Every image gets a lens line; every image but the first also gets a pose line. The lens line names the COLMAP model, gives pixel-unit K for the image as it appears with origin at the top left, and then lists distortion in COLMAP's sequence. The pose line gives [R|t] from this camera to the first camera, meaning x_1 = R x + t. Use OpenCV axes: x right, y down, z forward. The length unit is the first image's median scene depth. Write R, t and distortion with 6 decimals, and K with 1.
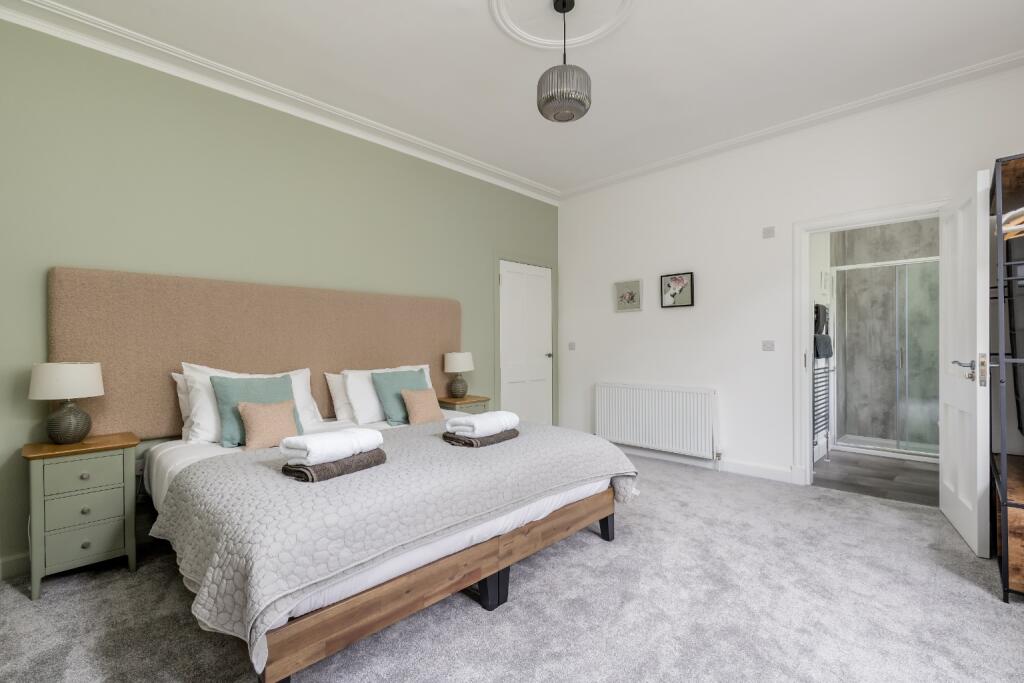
lens RADIAL K [[464.5, 0, 516.4], [0, 464.5, 343.0], [0, 0, 1]] dist [0.005428, 0.000122]
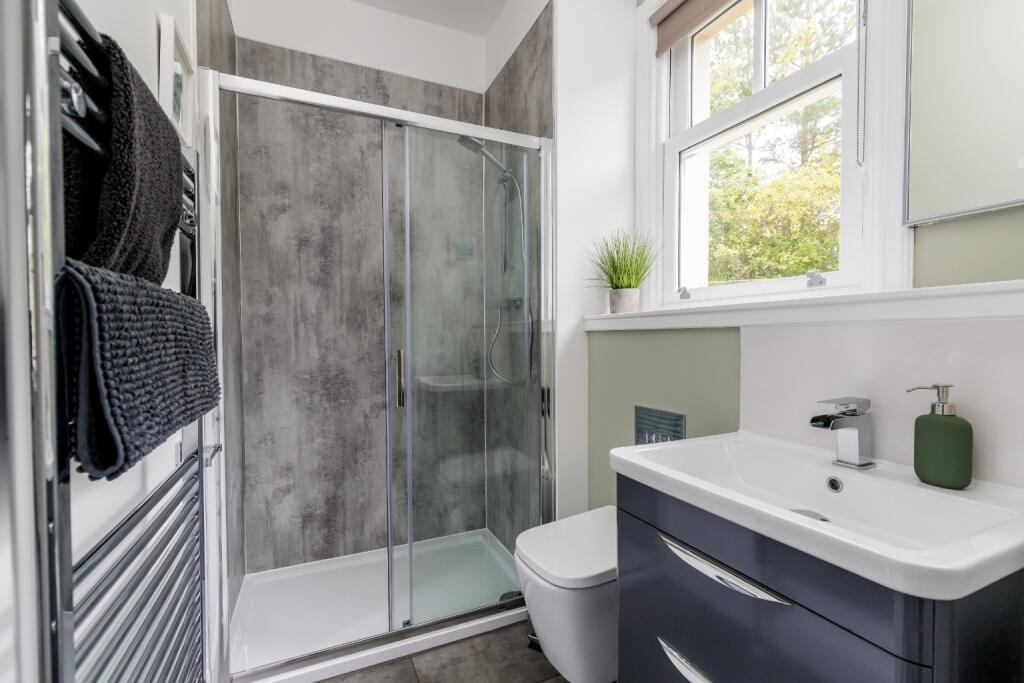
lens RADIAL K [[464.5, 0, 518.2], [0, 464.5, 349.0], [0, 0, 1]] dist [0.005428, 0.000122]
pose [[0.365712, -0.013798, 0.930626, 0.446831], [0.009021, 0.999896, 0.011280, 0.005636], [-0.930684, 0.004270, 0.365798, 0.666974]]
